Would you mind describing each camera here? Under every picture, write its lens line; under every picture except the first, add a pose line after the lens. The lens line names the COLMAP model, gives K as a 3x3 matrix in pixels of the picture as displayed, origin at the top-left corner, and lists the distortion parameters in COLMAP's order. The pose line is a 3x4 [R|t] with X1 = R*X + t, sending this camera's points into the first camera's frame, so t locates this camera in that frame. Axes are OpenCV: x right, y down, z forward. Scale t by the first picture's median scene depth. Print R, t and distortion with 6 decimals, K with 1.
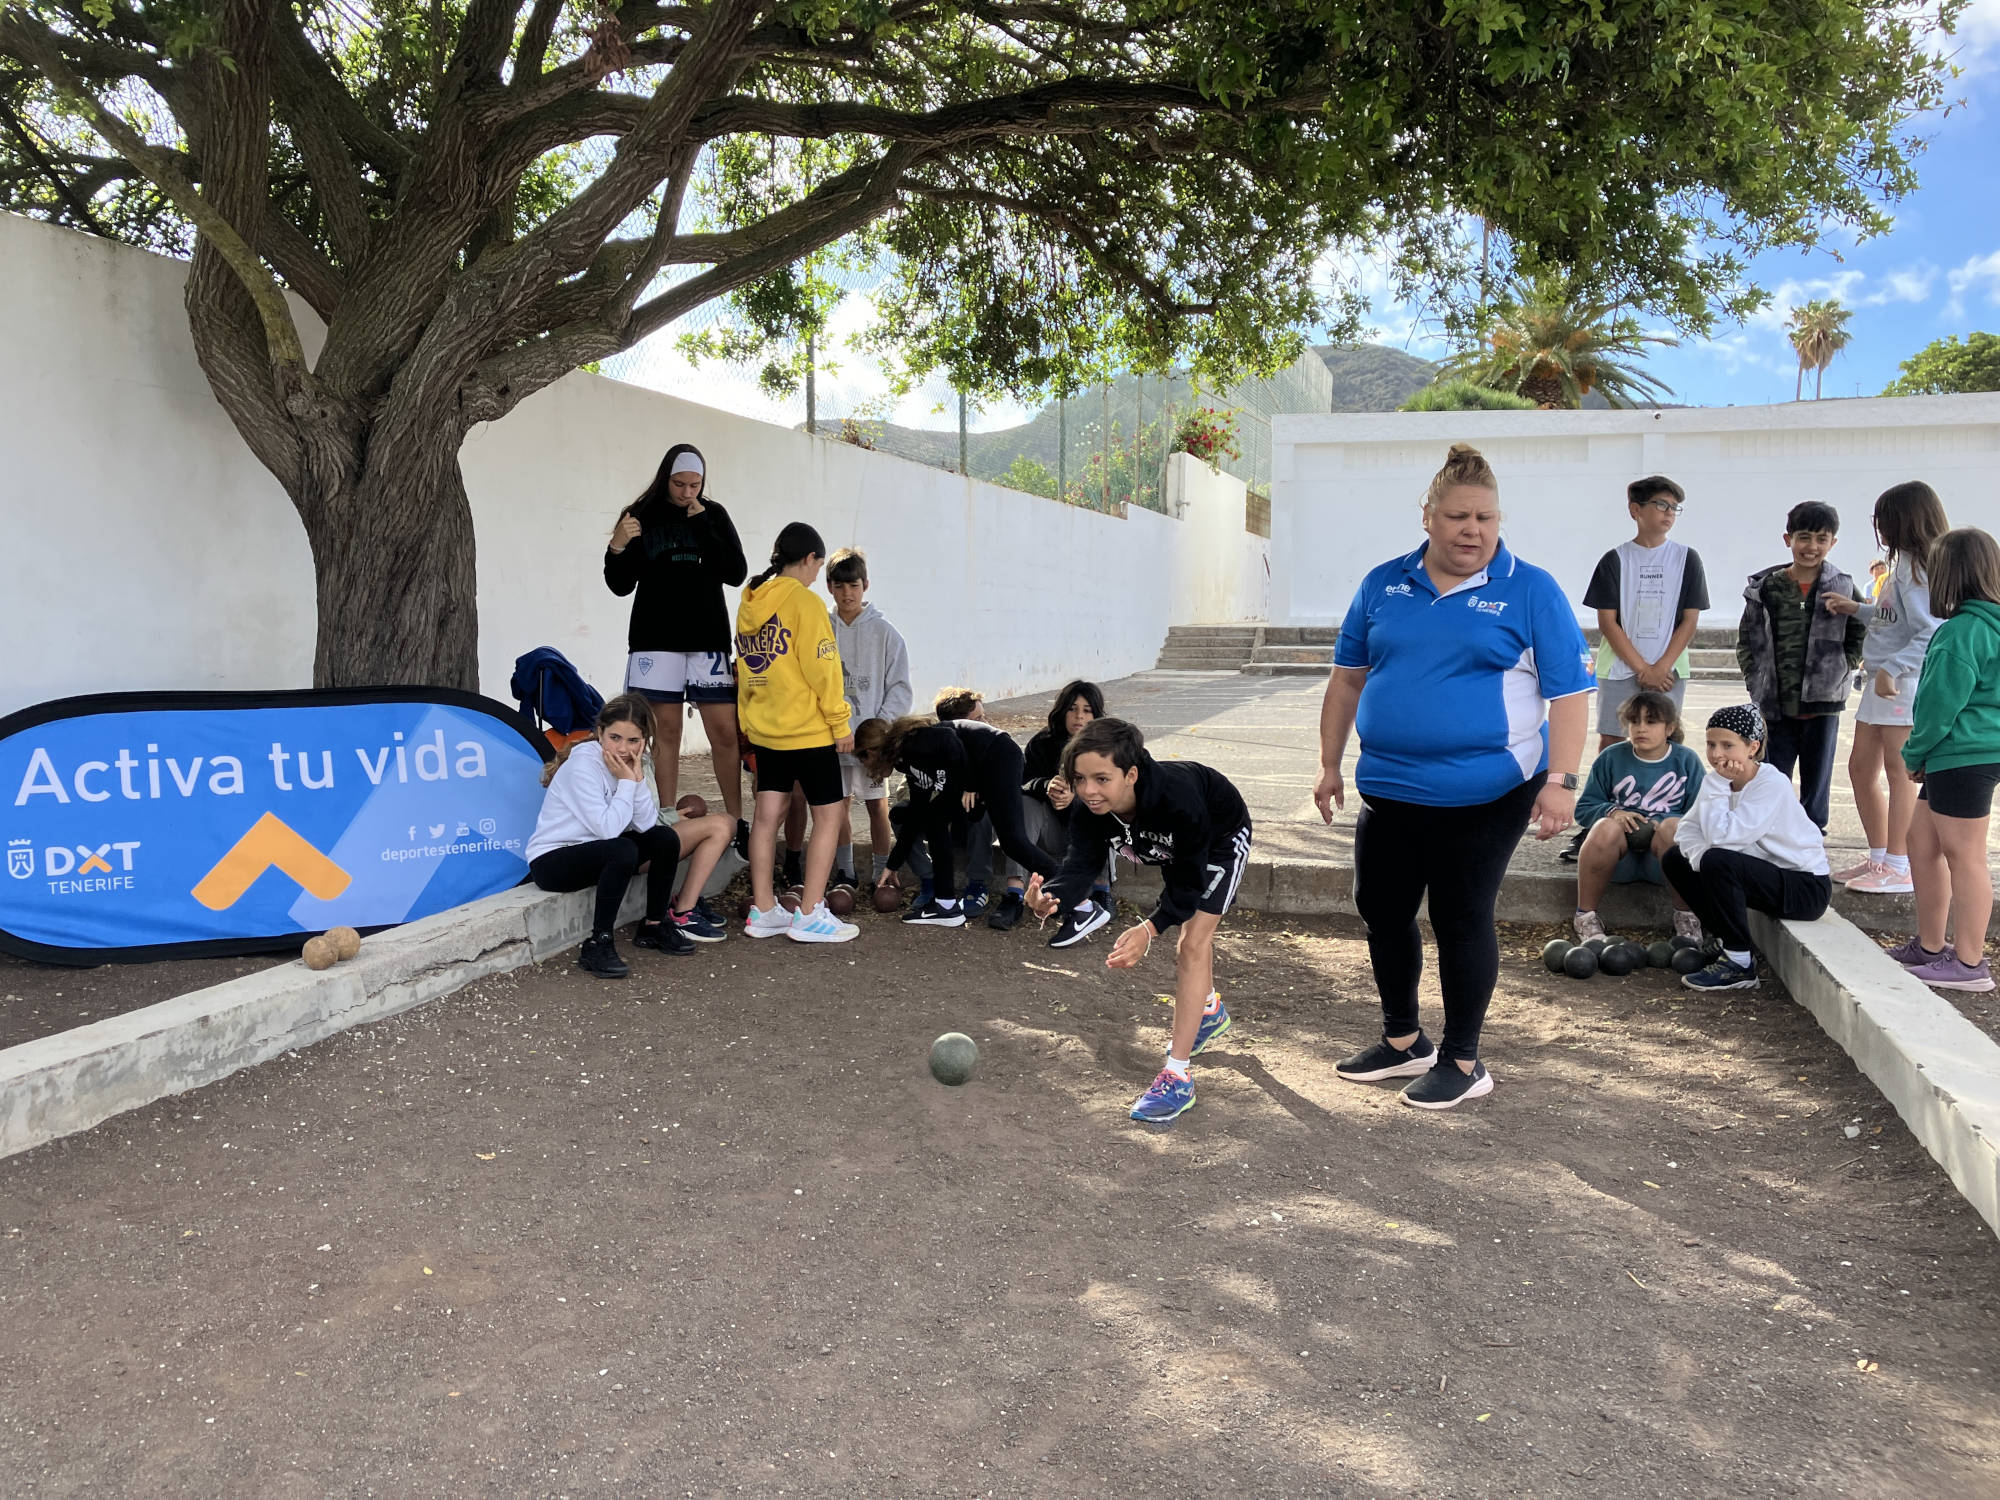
lens RADIAL K [[1685.5, 0, 1000.0], [0, 1685.5, 750.0], [0, 0, 1]] dist [0.011057, 0.011984]
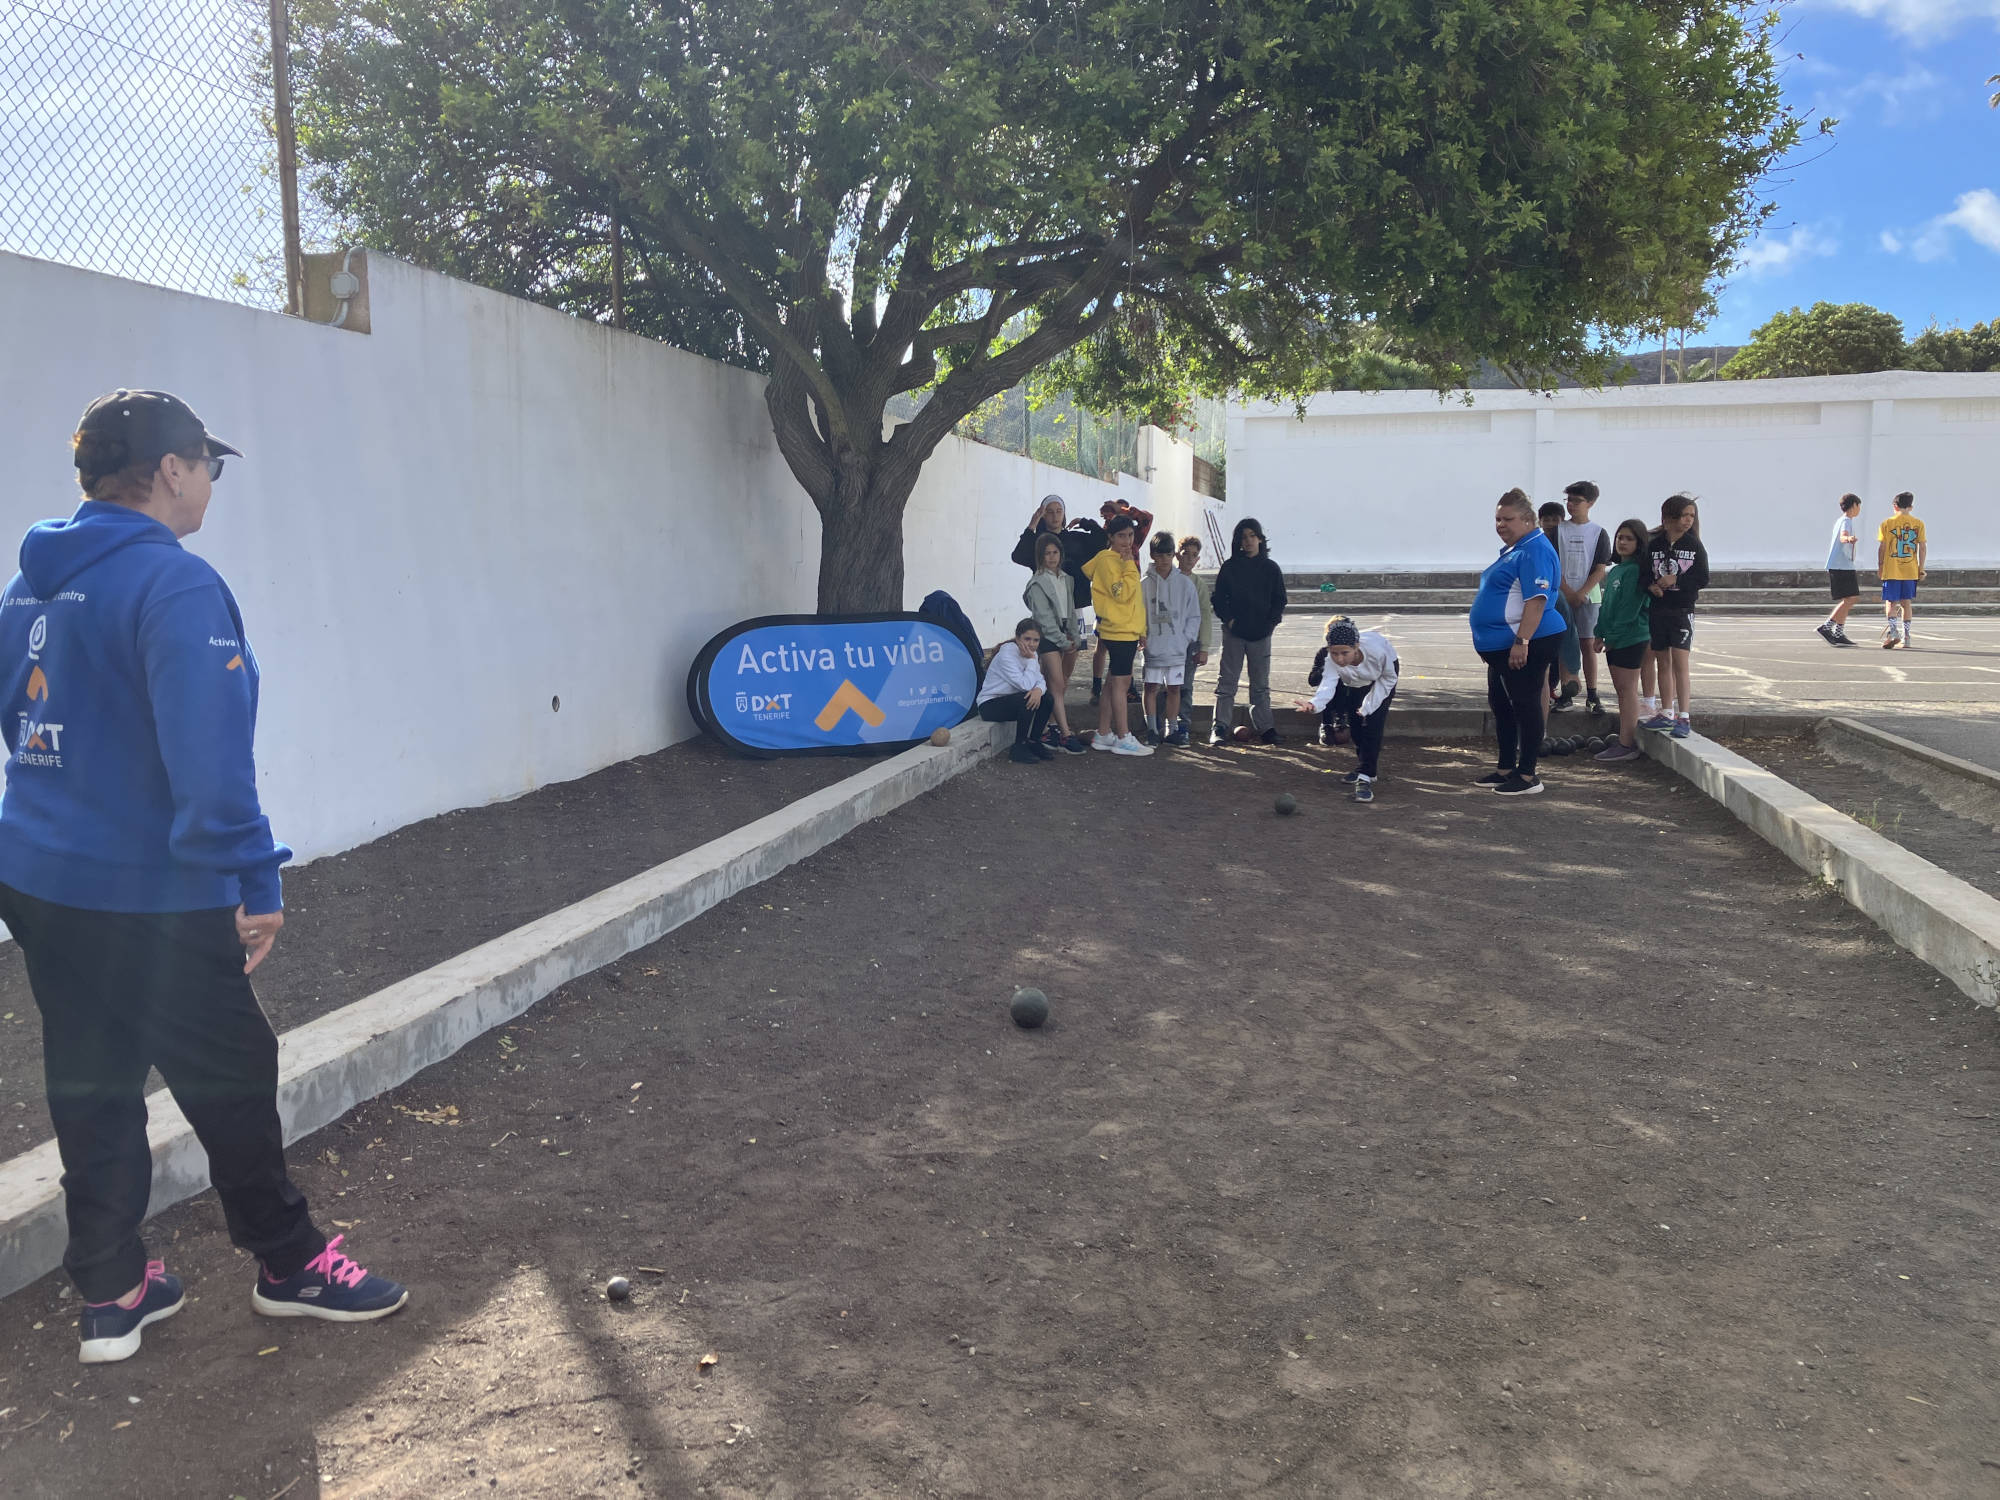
lens RADIAL K [[1615.6, 0, 998.7], [0, 1615.6, 749.1], [0, 0, 1]] dist [0.030892, -0.003021]
pose [[0.998555, -0.013443, 0.052032, -0.343992], [0.011639, 0.999325, 0.034832, 0.051151], [-0.052465, -0.034176, 0.998038, -0.751109]]
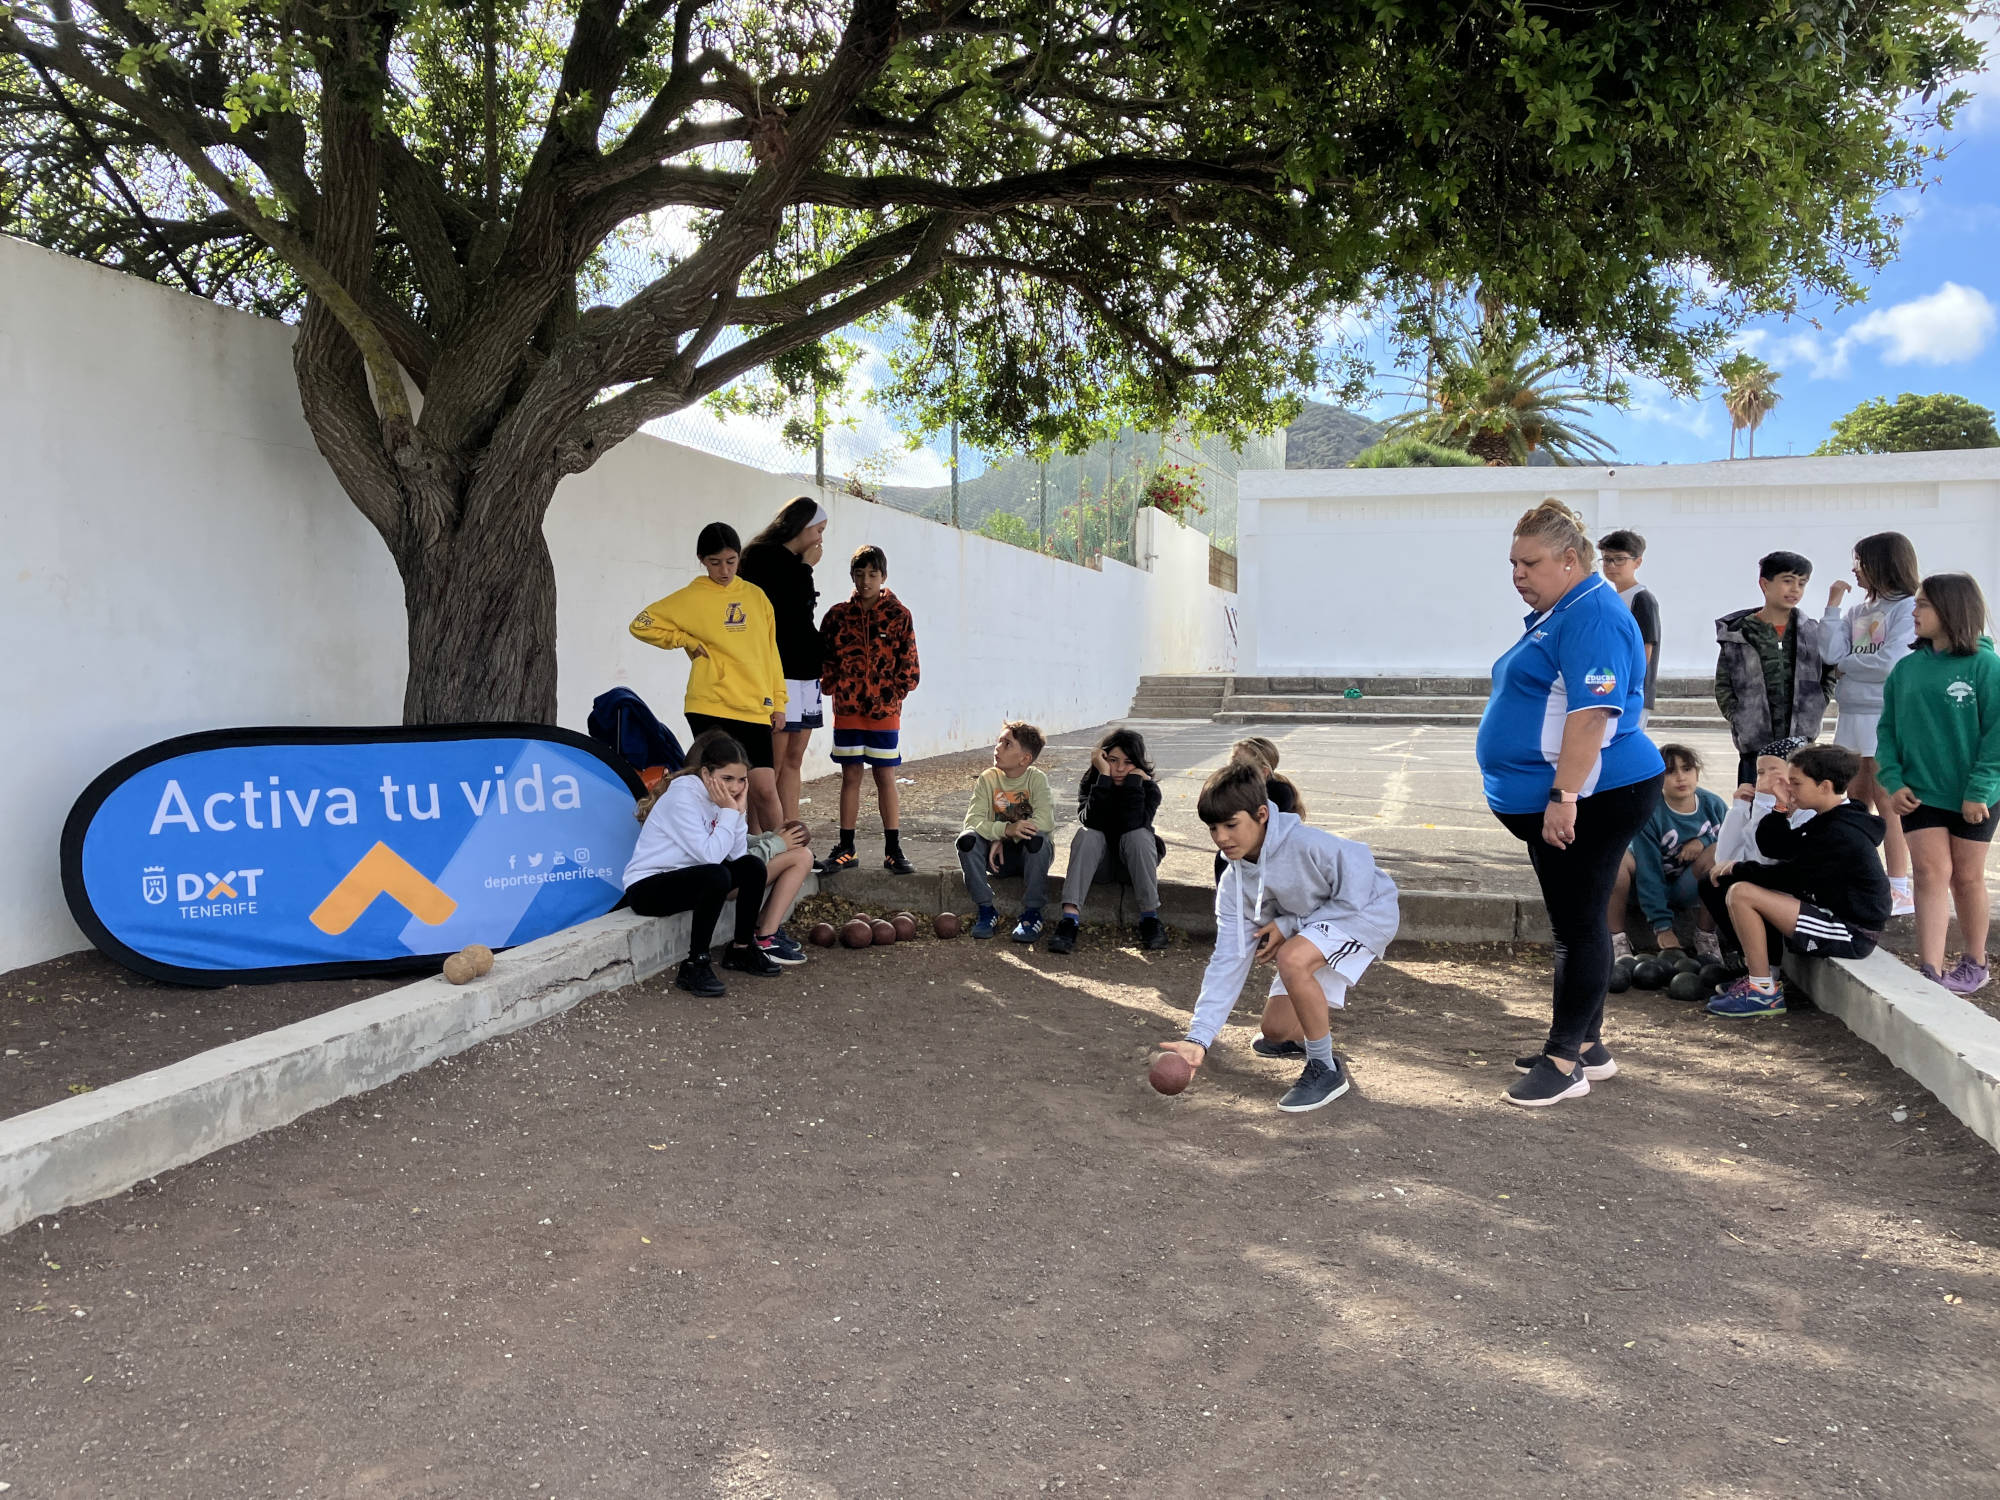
lens RADIAL K [[1672.6, 0, 997.2], [0, 1672.6, 758.9], [0, 0, 1]] dist [0.025738, -0.023983]
pose [[0.999642, -0.001233, 0.026725, -0.072552], [0.001910, 0.999678, -0.025311, 0.011932], [-0.026685, 0.025353, 0.999322, -0.055931]]
